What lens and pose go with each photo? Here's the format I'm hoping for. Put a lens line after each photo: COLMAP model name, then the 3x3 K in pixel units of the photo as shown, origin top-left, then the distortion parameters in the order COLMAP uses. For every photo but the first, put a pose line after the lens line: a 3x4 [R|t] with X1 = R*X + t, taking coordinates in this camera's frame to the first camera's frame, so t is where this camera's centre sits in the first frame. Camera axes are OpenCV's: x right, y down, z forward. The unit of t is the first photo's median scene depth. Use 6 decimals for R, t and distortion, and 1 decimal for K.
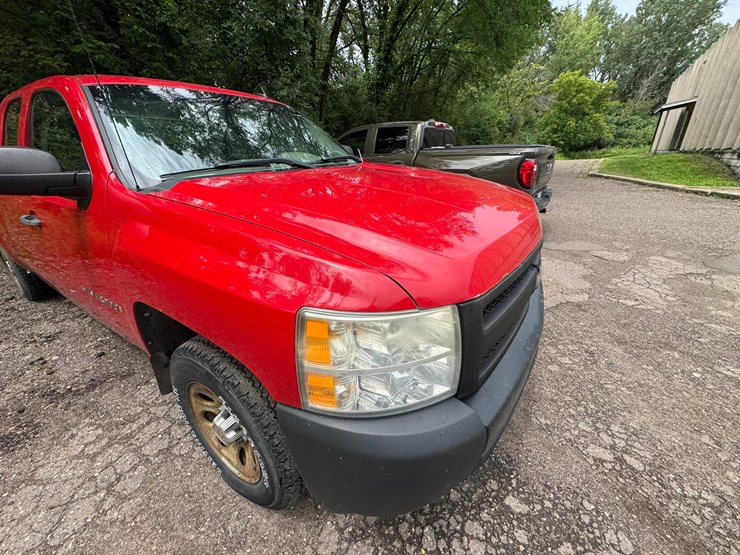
lens RADIAL K [[295.8, 0, 368.9], [0, 295.8, 277.2], [0, 0, 1]] dist [-0.002780, 0.000565]
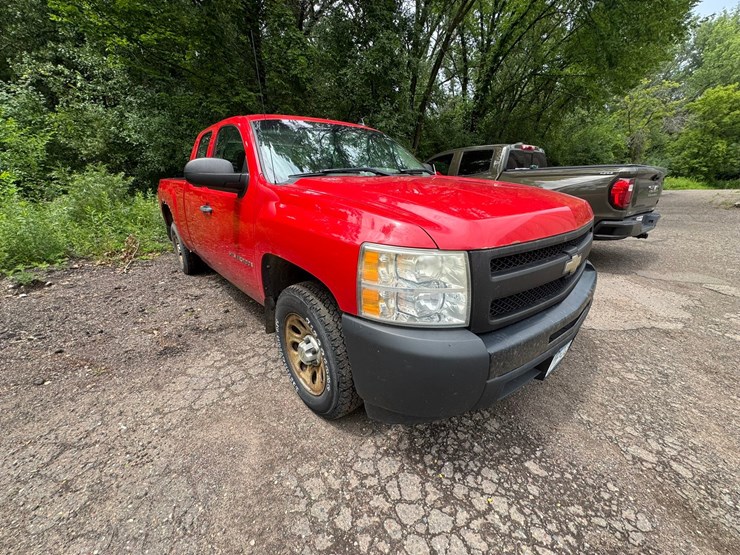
lens RADIAL K [[295.9, 0, 370.0], [0, 295.9, 277.5], [0, 0, 1]] dist [-0.001022, 0.000300]
pose [[0.959281, 0.095258, -0.265906, 0.083423], [-0.116122, 0.991181, -0.063841, 0.129310], [0.257480, 0.092119, 0.961883, -0.174910]]
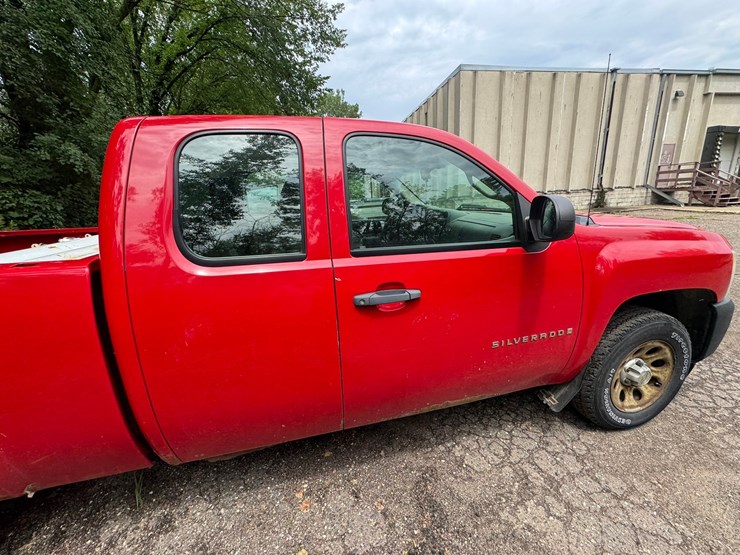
lens RADIAL K [[295.8, 0, 368.9], [0, 295.8, 277.2], [0, 0, 1]] dist [-0.002780, 0.000565]
pose [[0.693695, -0.203119, 0.691035, -1.382595], [0.316299, 0.947861, -0.038907, -0.185901], [-0.647103, 0.245563, 0.721773, 0.414312]]
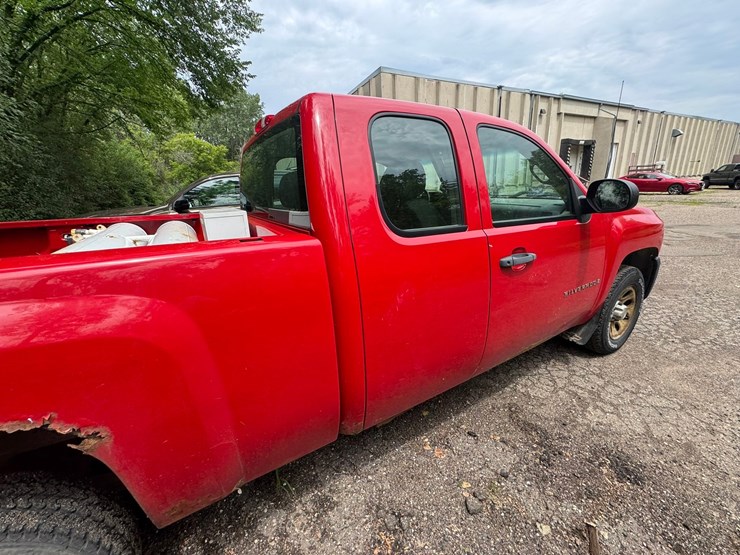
lens RADIAL K [[295.8, 0, 368.9], [0, 295.8, 277.2], [0, 0, 1]] dist [-0.002780, 0.000565]
pose [[0.449906, -0.255348, 0.855793, -1.766798], [0.383765, 0.920547, 0.072917, -0.315677], [-0.806417, 0.295618, 0.512154, 0.767787]]
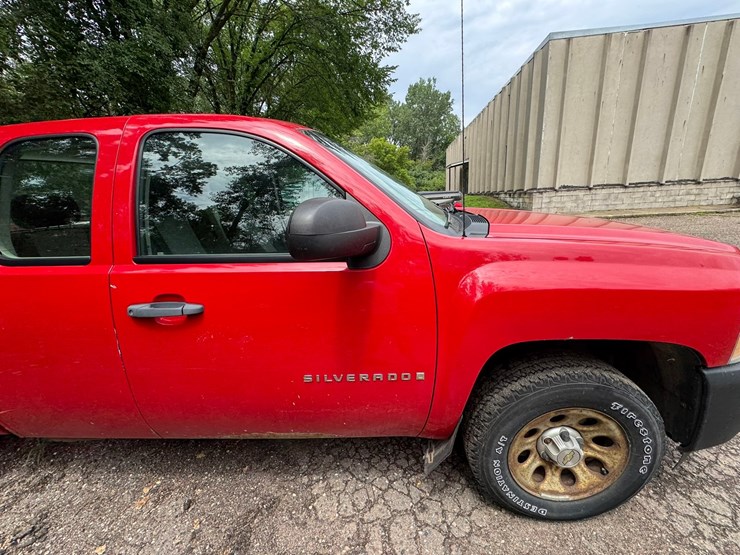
lens RADIAL K [[295.8, 0, 368.9], [0, 295.8, 277.2], [0, 0, 1]] dist [-0.002780, 0.000565]
pose [[0.868271, -0.159928, 0.469604, -0.867988], [0.228596, 0.969105, -0.092623, -0.079982], [-0.440283, 0.187771, 0.878005, 0.172037]]
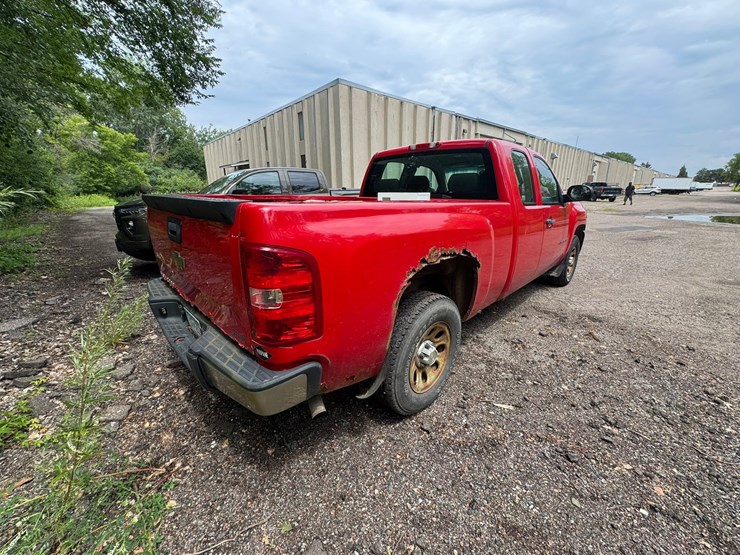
lens RADIAL K [[295.8, 0, 368.9], [0, 295.8, 277.2], [0, 0, 1]] dist [-0.002780, 0.000565]
pose [[0.213779, -0.258112, 0.942166, -2.687284], [0.384726, 0.908763, 0.161666, -0.508316], [-0.897933, 0.327915, 0.293577, 1.327771]]
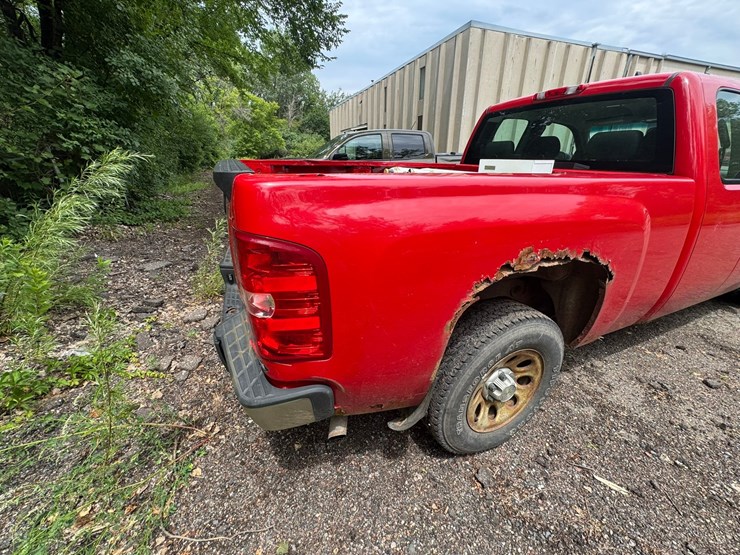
lens RADIAL K [[295.8, 0, 368.9], [0, 295.8, 277.2], [0, 0, 1]] dist [-0.002780, 0.000565]
pose [[0.552508, -0.300252, 0.777550, -2.463065], [0.317272, 0.938399, 0.136918, -0.498868], [-0.770762, 0.171046, 0.613734, 1.285596]]
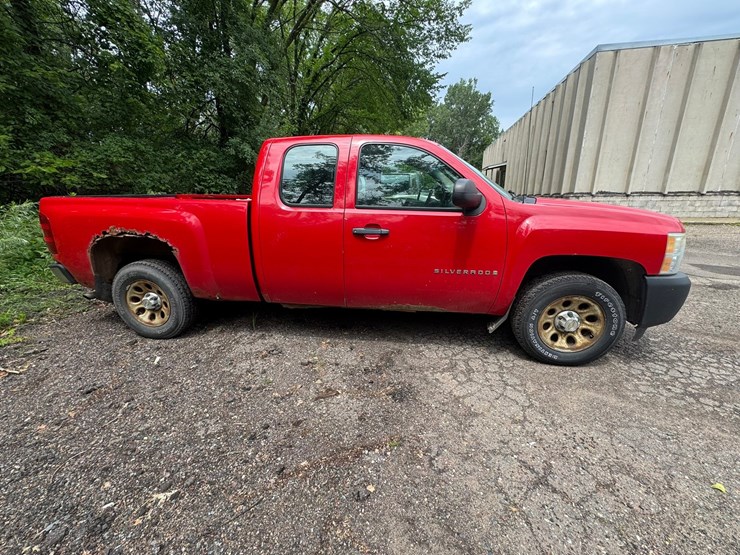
lens RADIAL K [[295.4, 0, 369.9], [0, 295.4, 278.4], [0, 0, 1]] dist [-0.001644, 0.000483]
pose [[0.910827, -0.102545, 0.399848, -1.421344], [0.154211, 0.983048, -0.099171, 0.129867], [-0.382900, 0.151989, 0.911201, -0.168445]]
